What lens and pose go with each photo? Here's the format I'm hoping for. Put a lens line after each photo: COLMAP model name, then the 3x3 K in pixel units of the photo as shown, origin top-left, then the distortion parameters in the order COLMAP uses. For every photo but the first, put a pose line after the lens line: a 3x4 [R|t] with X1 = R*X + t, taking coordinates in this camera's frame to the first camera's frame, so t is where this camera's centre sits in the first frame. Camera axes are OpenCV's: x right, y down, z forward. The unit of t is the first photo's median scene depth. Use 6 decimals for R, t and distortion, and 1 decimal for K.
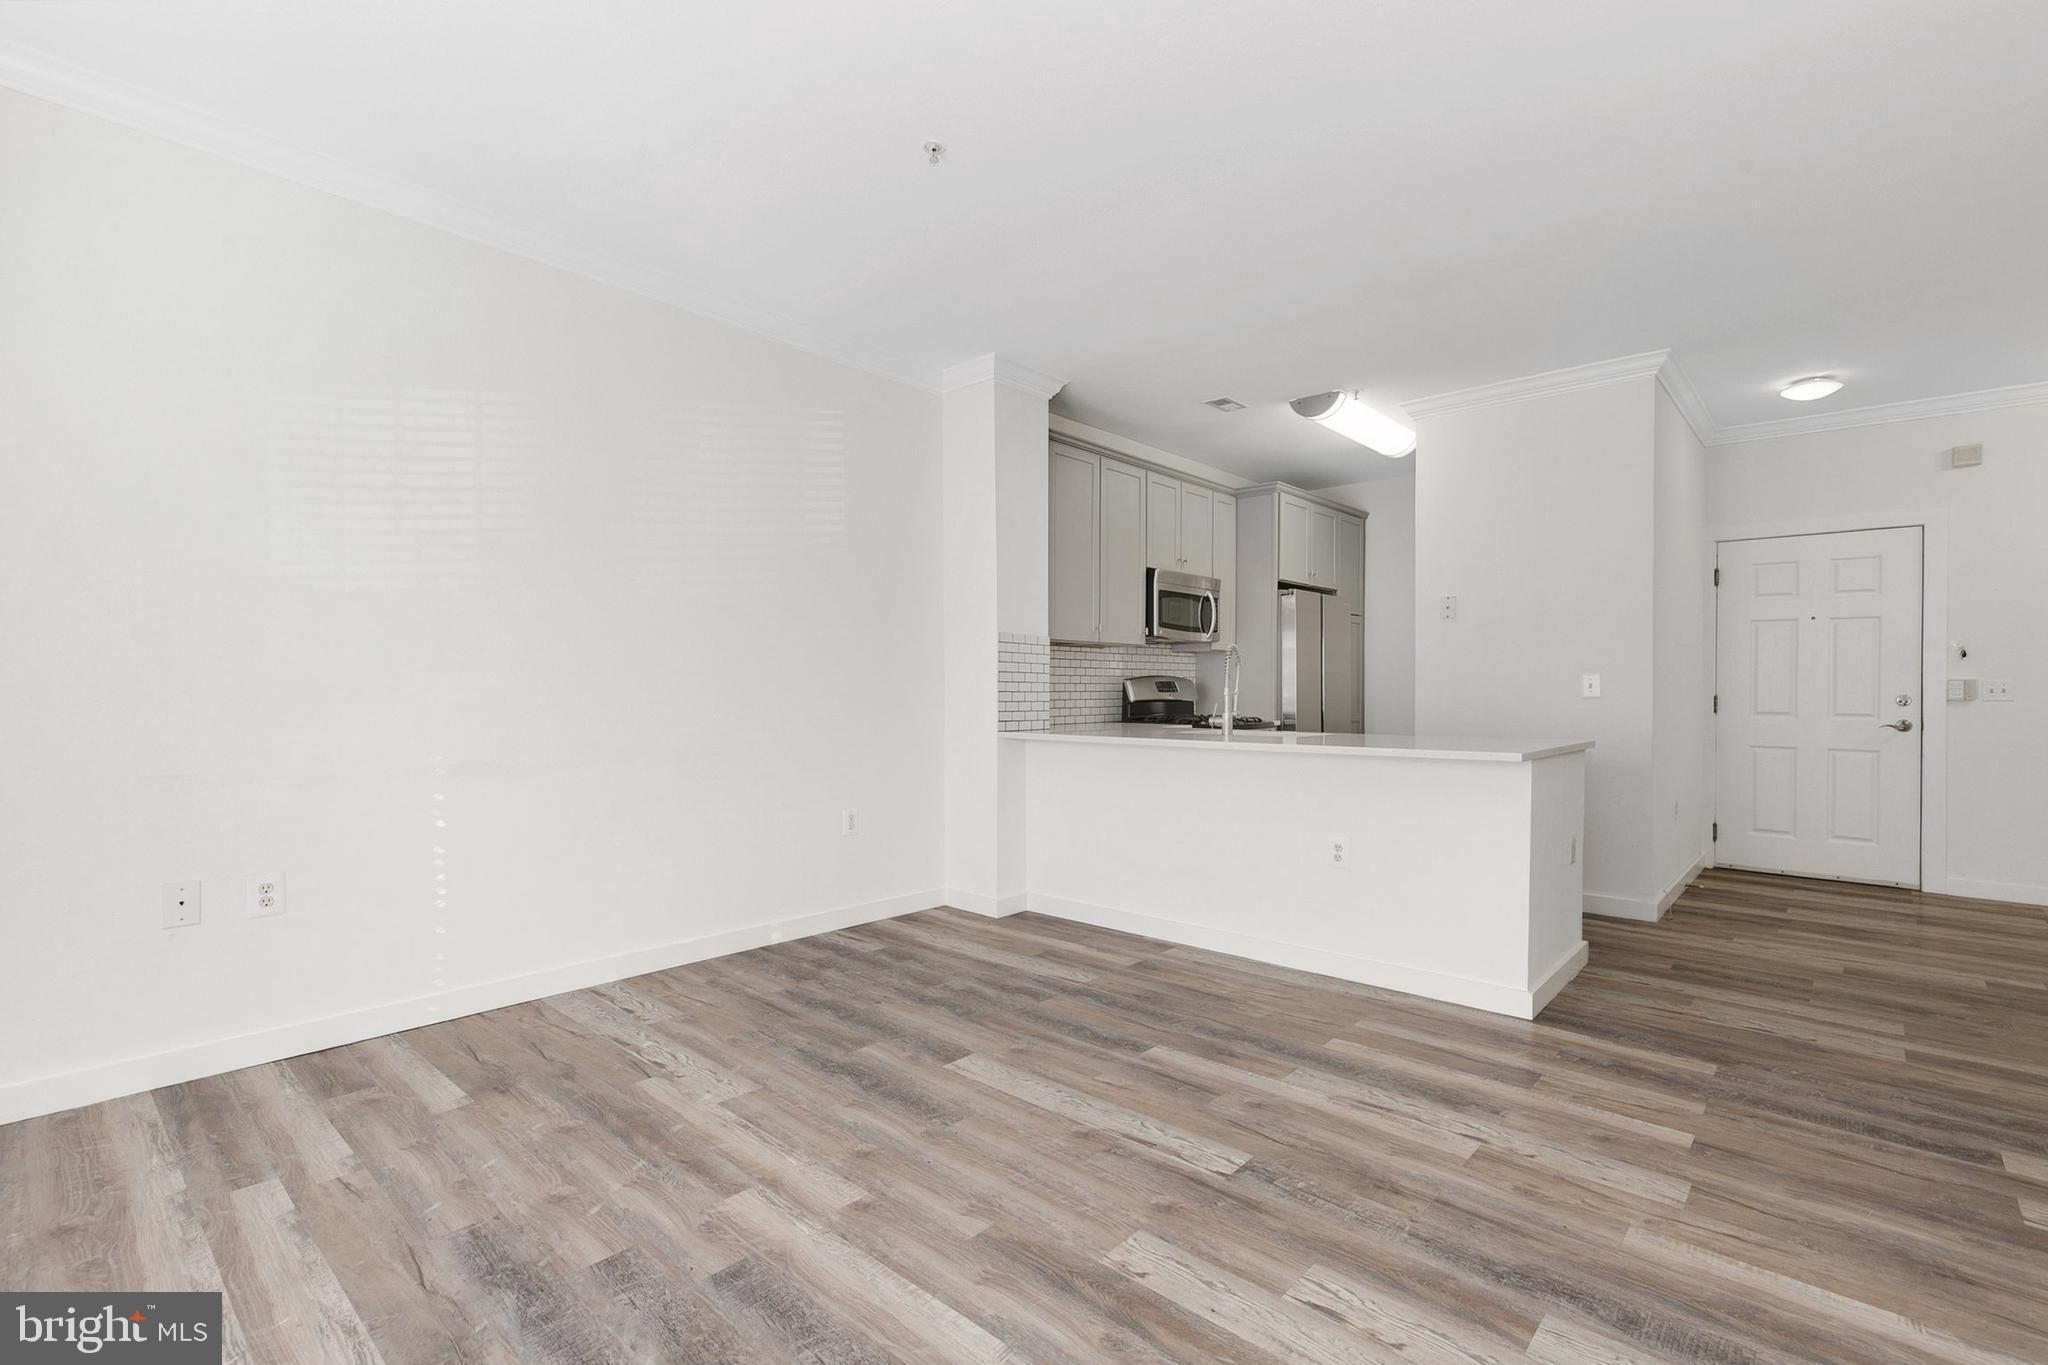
lens RADIAL K [[924.6, 0, 1024.0], [0, 924.6, 682.5], [0, 0, 1]] dist [0.008883, -0.000955]
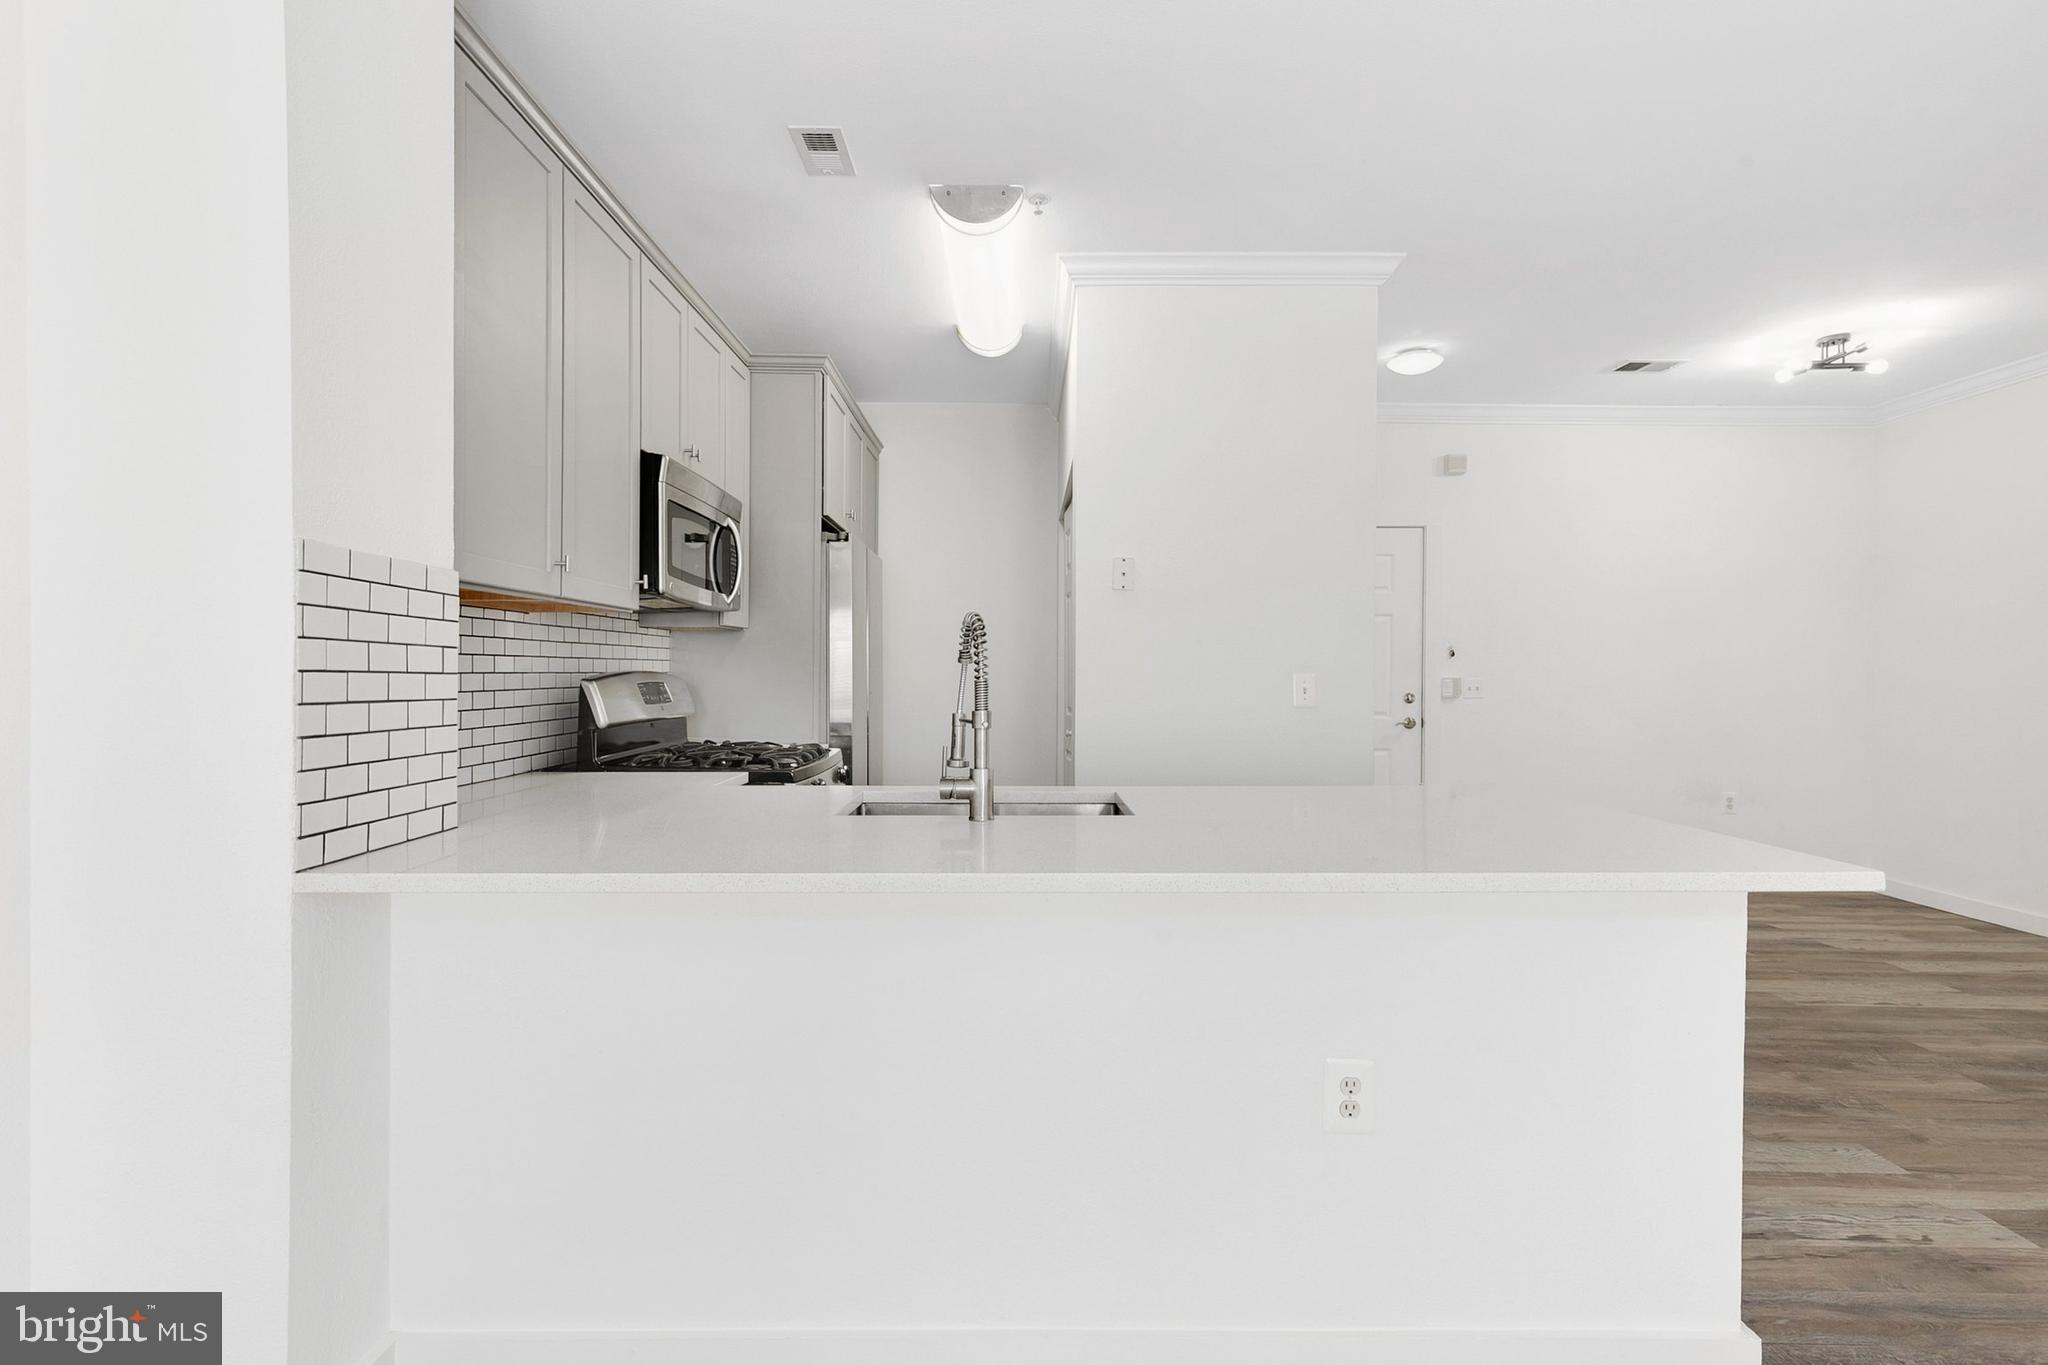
lens RADIAL K [[923.4, 0, 1018.0], [0, 923.4, 671.4], [0, 0, 1]] dist [0.002789, -0.000270]
pose [[0.743974, 0.001025, 0.668208, -0.061737], [-0.004993, 0.999979, 0.004024, -0.015907], [-0.668190, -0.006330, 0.743964, 0.709785]]
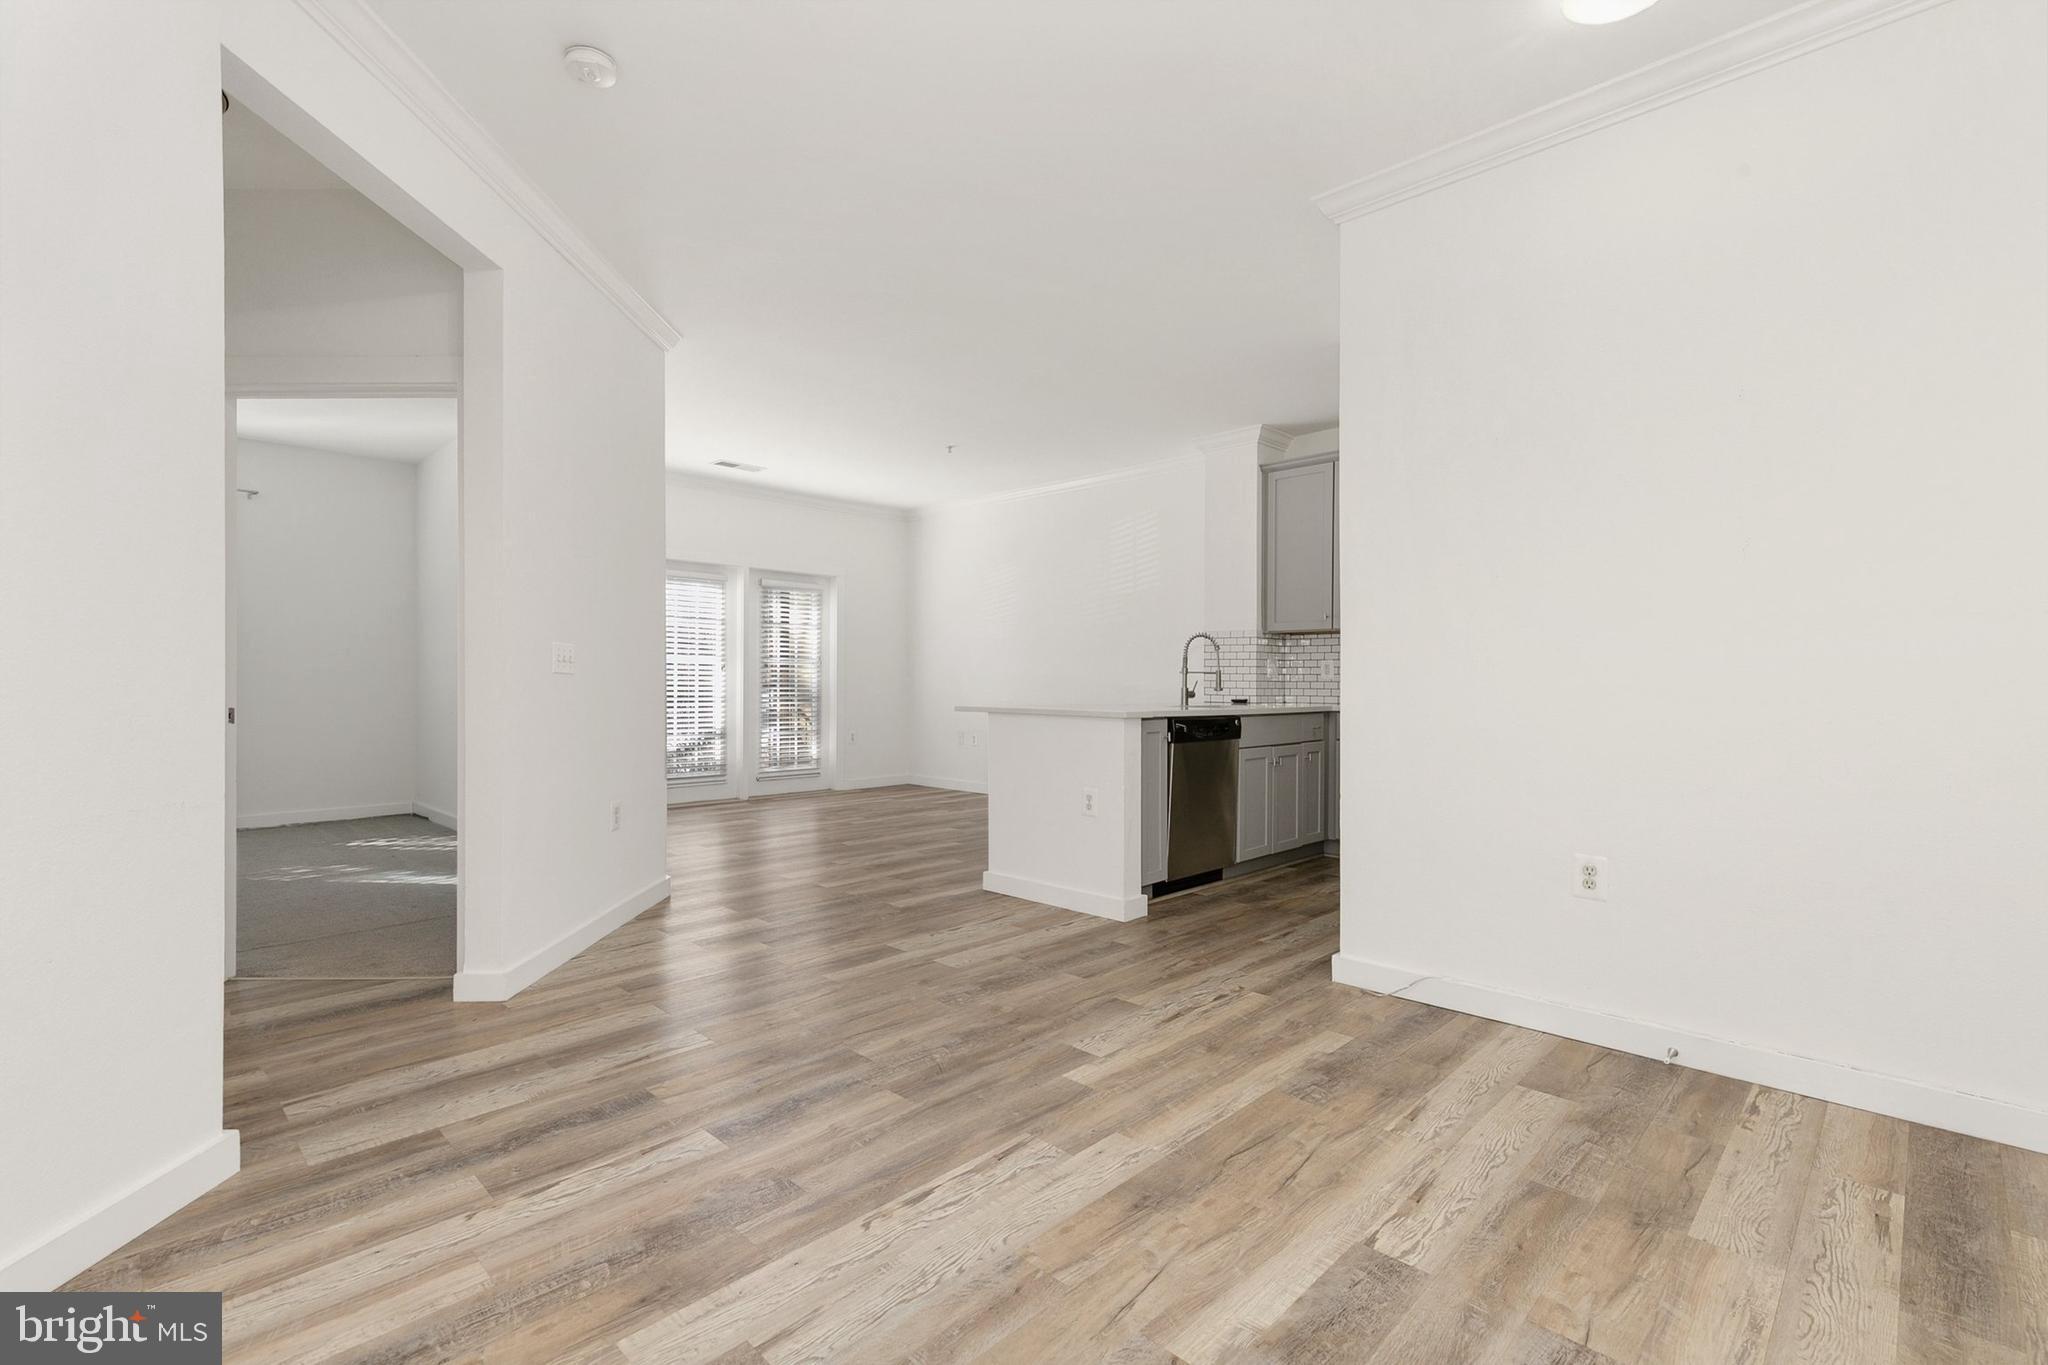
lens RADIAL K [[924.6, 0, 1024.0], [0, 924.6, 682.5], [0, 0, 1]] dist [0.008883, -0.000955]
pose [[-0.034566, -0.002278, -0.999400, 1.587079], [-0.000397, 0.999997, -0.002265, 0.030614], [0.999402, 0.000318, -0.034567, 0.879911]]
